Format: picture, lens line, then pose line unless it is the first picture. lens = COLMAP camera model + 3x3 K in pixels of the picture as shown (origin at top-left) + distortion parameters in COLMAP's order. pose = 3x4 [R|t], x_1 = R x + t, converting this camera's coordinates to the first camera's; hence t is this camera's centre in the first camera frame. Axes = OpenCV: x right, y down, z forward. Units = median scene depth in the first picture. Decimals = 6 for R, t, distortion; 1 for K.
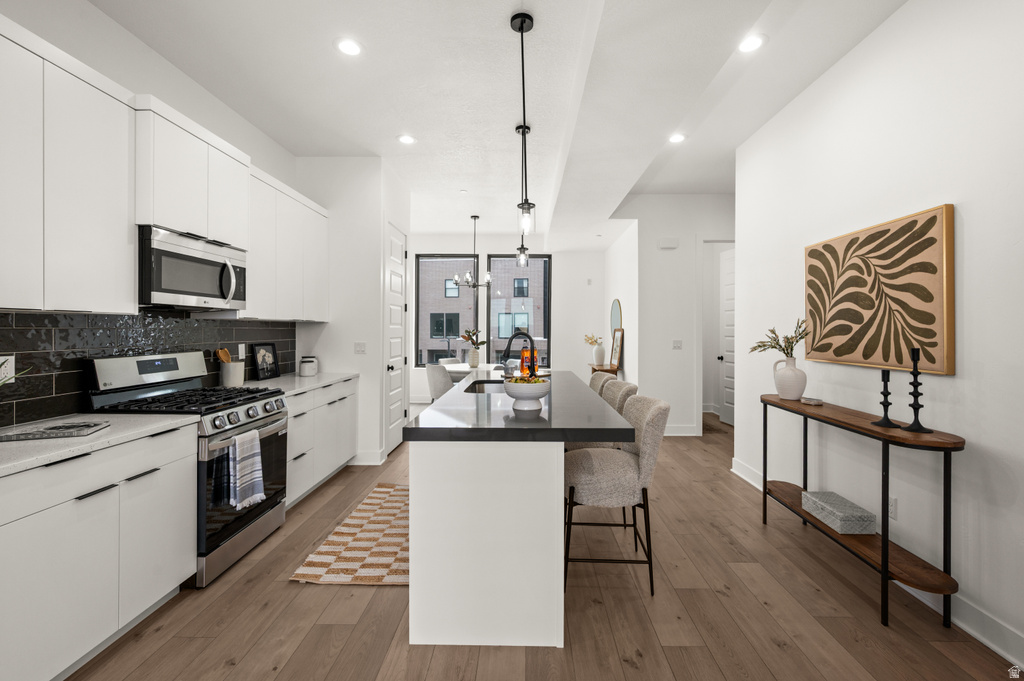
lens RADIAL K [[441.3, 0, 517.7], [0, 441.3, 333.1], [0, 0, 1]] dist [-0.000658, -0.000042]
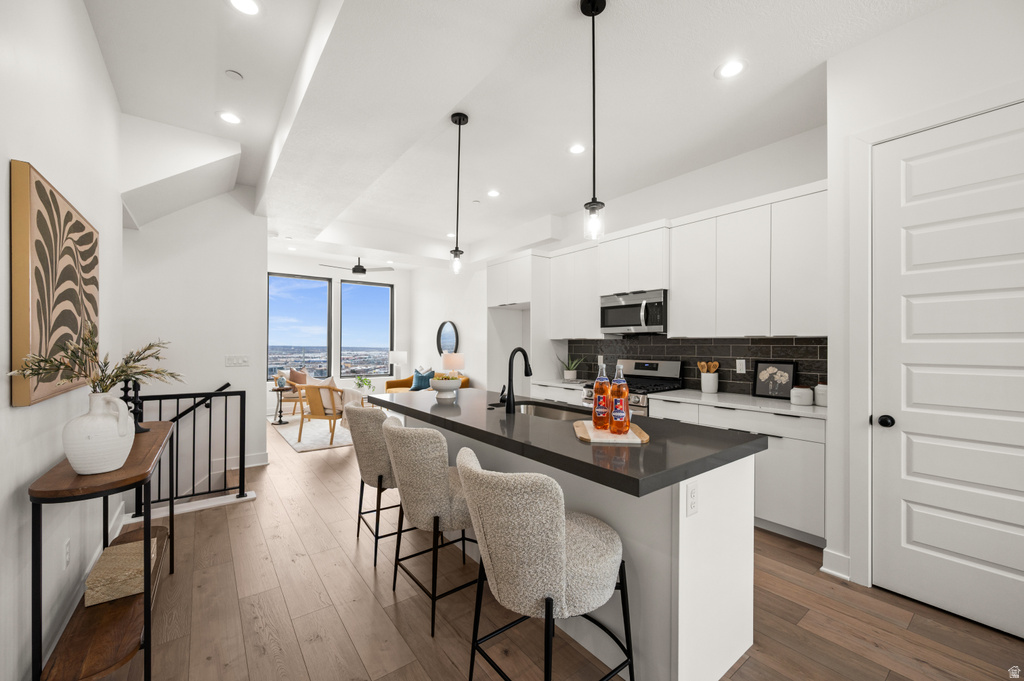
lens RADIAL K [[399.0, 0, 515.0], [0, 399.0, 342.9], [0, 0, 1]] dist [0.001490, 0.000149]
pose [[-0.761665, -0.009567, -0.647900, 0.546114], [-0.015711, 0.999870, 0.003705, -0.015434], [0.647780, 0.013001, -0.761716, 1.663624]]
